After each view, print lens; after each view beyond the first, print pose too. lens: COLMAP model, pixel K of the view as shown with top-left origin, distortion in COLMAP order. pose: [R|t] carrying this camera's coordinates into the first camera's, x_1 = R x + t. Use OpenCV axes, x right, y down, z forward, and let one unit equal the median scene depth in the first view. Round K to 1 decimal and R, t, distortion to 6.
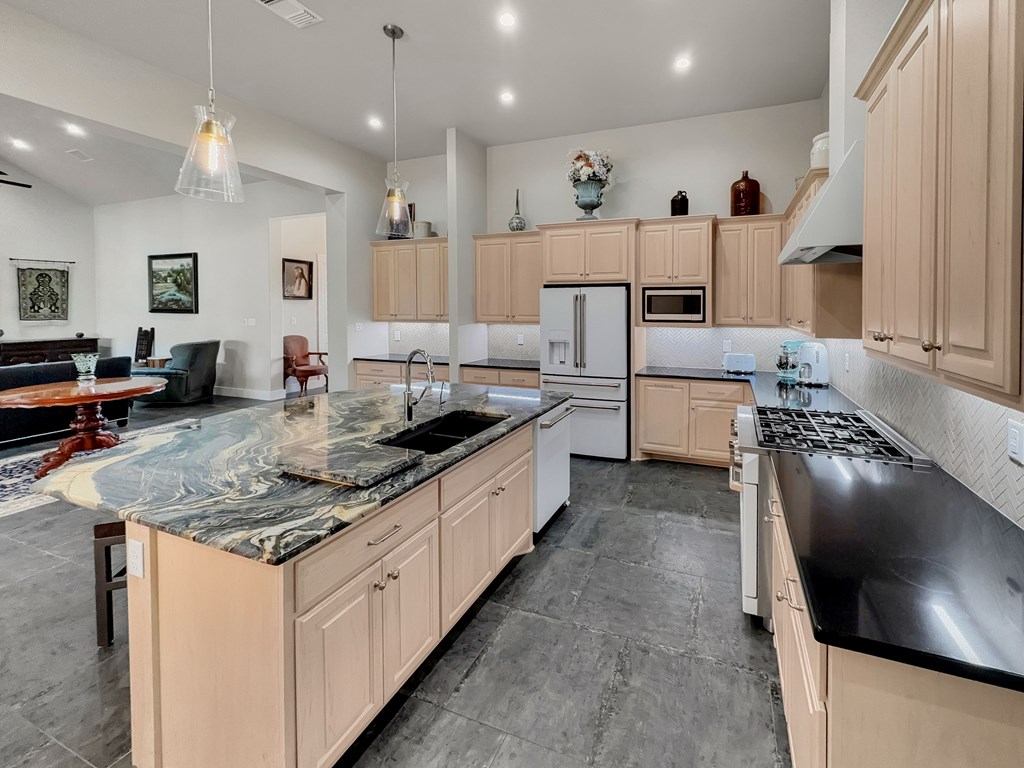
lens RADIAL K [[432.2, 0, 568.9], [0, 432.2, 316.1], [0, 0, 1]] dist [0.000853, 0.000224]
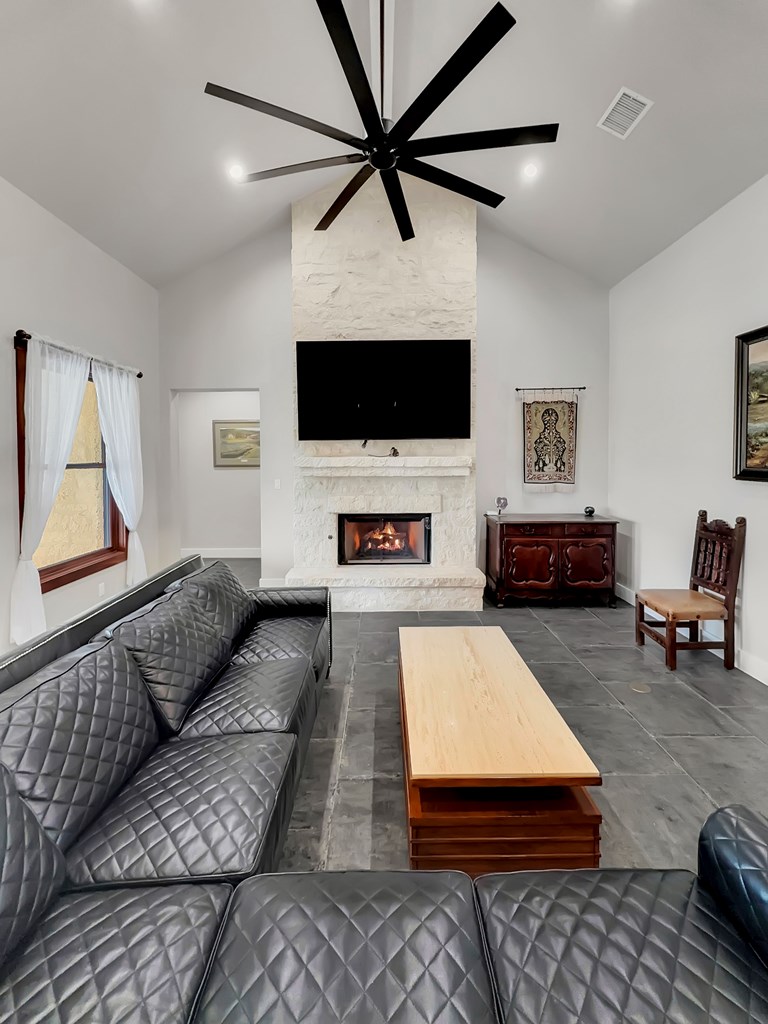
lens RADIAL K [[436.5, 0, 389.0], [0, 436.5, 464.9], [0, 0, 1]] dist [0.001975, 0.000170]
pose [[0.361358, 0.016848, -0.932275, -1.366688], [-0.016833, 0.999792, 0.011543, -0.039984], [0.932275, 0.011521, 0.361566, 1.073799]]
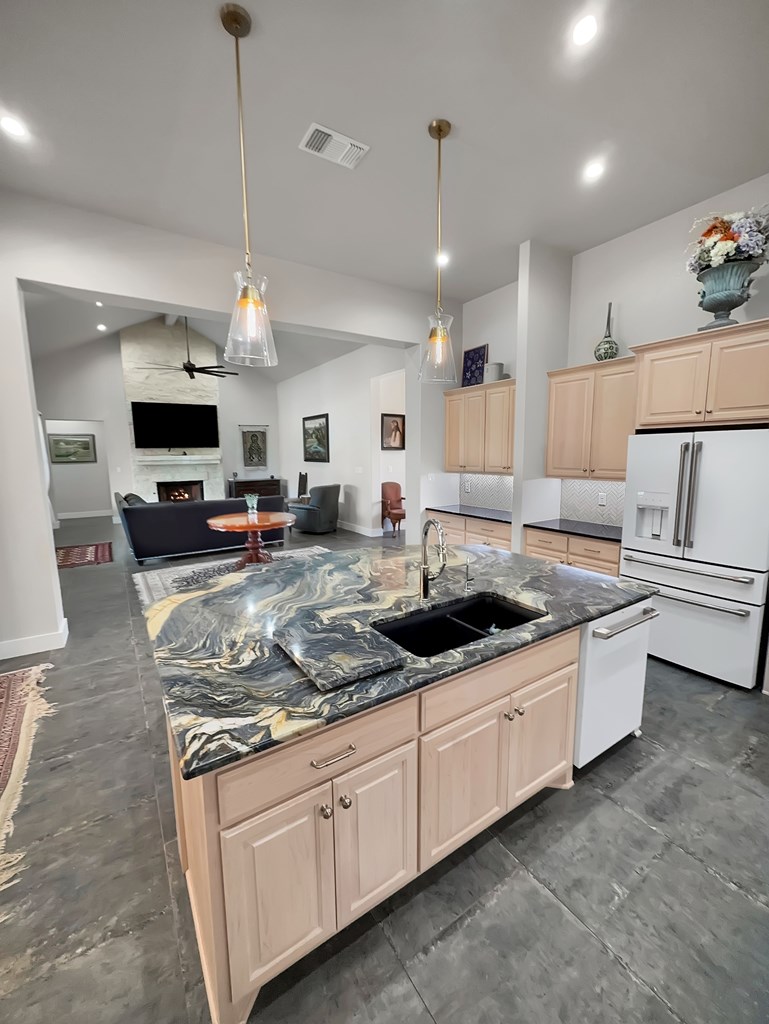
lens RADIAL K [[425.5, 0, 390.8], [0, 425.5, 515.5], [0, 0, 1]] dist [-0.000510, 0.000010]
pose [[0.812643, 0.075810, -0.577810, 0.034119], [-0.001850, 0.991833, 0.127530, -0.019225], [0.582759, -0.102567, 0.806146, 0.154862]]
